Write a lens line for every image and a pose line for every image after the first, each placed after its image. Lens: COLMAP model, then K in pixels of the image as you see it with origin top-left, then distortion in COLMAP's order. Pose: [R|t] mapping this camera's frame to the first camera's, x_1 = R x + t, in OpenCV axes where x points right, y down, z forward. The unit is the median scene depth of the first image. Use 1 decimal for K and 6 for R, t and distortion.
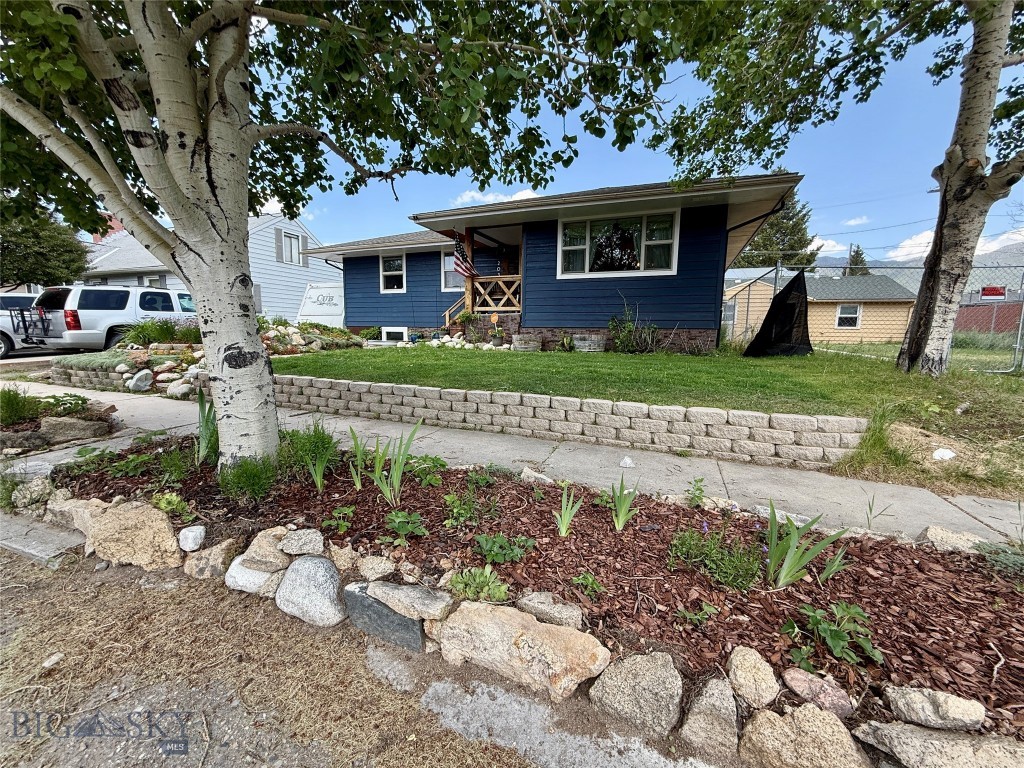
lens RADIAL K [[407.6, 0, 509.1], [0, 407.6, 383.3], [0, 0, 1]] dist [-0.002067, 0.000279]
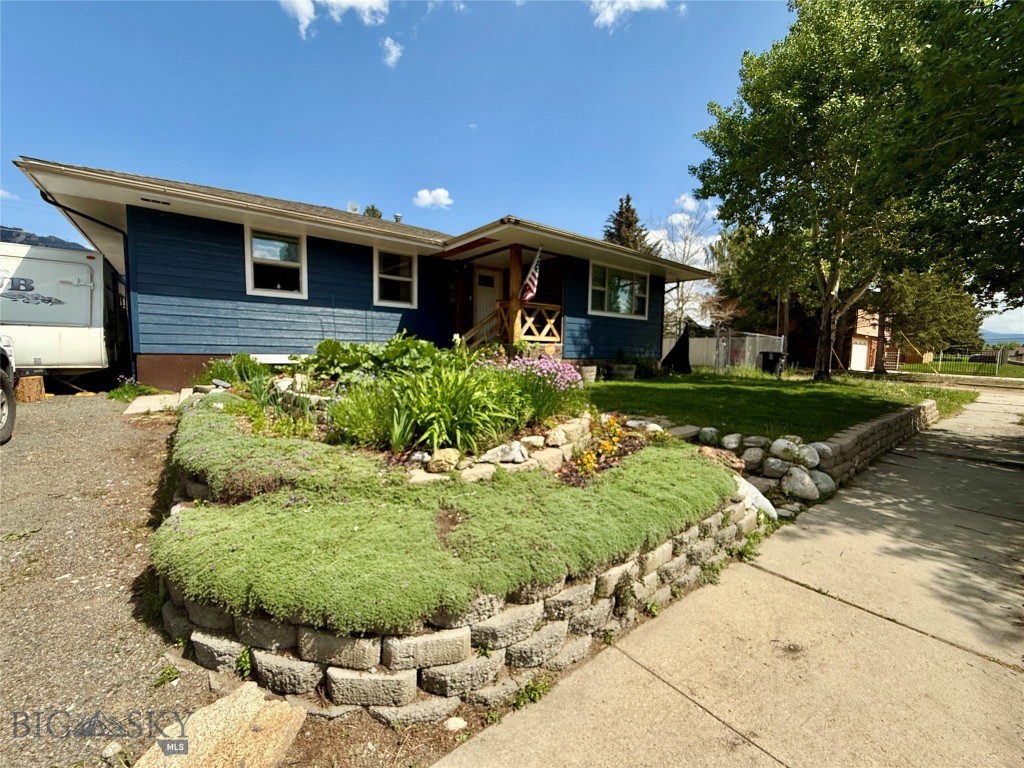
lens RADIAL K [[407.6, 0, 509.1], [0, 407.6, 383.3], [0, 0, 1]] dist [-0.002067, 0.000279]
pose [[0.499627, -0.071823, 0.863258, -0.871442], [0.098708, 0.994786, 0.025637, -0.111692], [-0.860599, 0.072402, 0.504111, 0.596846]]
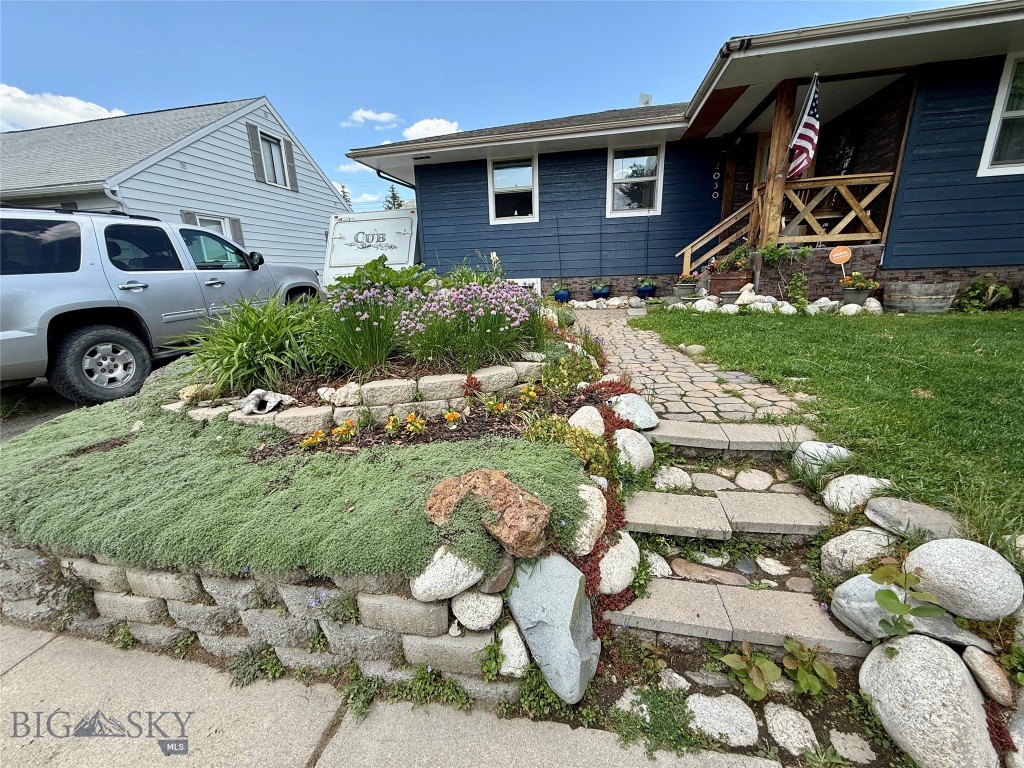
lens RADIAL K [[407.6, 0, 509.1], [0, 407.6, 383.3], [0, 0, 1]] dist [-0.002067, 0.000279]
pose [[0.982469, -0.092744, 0.161720, -0.574007], [0.069604, 0.987227, 0.143309, -0.094863], [-0.172945, -0.129540, 0.976376, 0.495099]]
